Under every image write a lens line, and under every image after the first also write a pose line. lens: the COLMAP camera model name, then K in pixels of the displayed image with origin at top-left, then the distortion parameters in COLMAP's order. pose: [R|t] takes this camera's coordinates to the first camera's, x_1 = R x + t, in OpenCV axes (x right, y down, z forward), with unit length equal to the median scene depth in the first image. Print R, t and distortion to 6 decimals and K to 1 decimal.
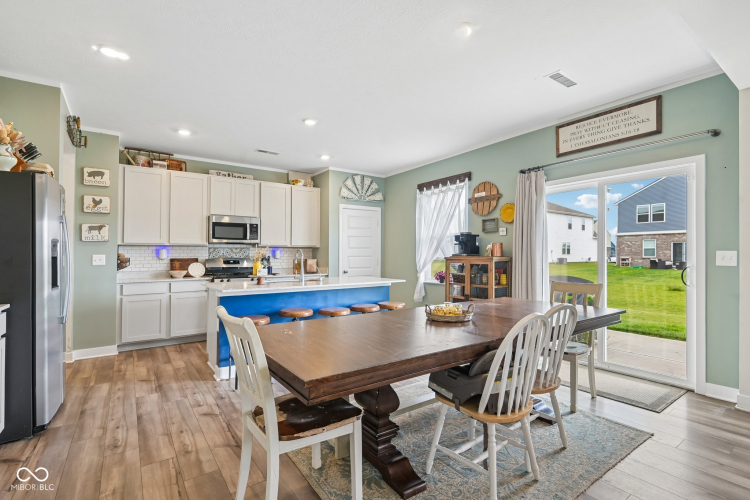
lens RADIAL K [[350.9, 0, 367.1], [0, 350.9, 255.7], [0, 0, 1]] dist [-0.013647, -0.000324]
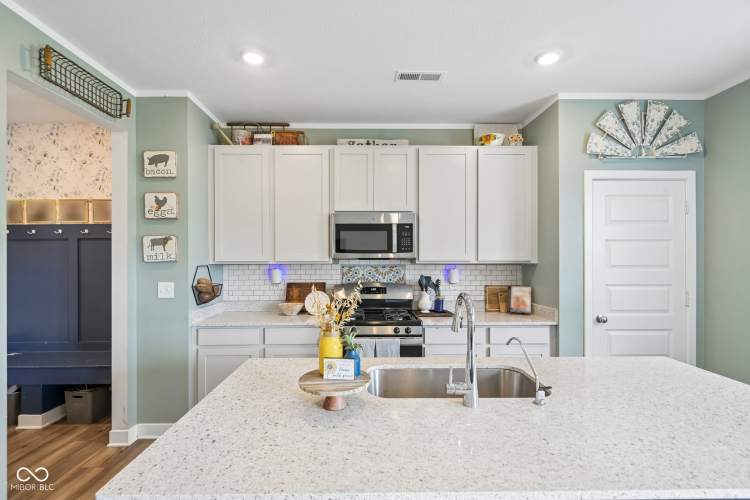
lens RADIAL K [[350.9, 0, 367.1], [0, 350.9, 255.7], [0, 0, 1]] dist [-0.013647, -0.000324]
pose [[0.827973, -0.001893, -0.560765, -0.064606], [-0.000033, 0.999994, -0.003424, -0.038888], [0.560768, 0.002854, 0.827968, 0.511708]]
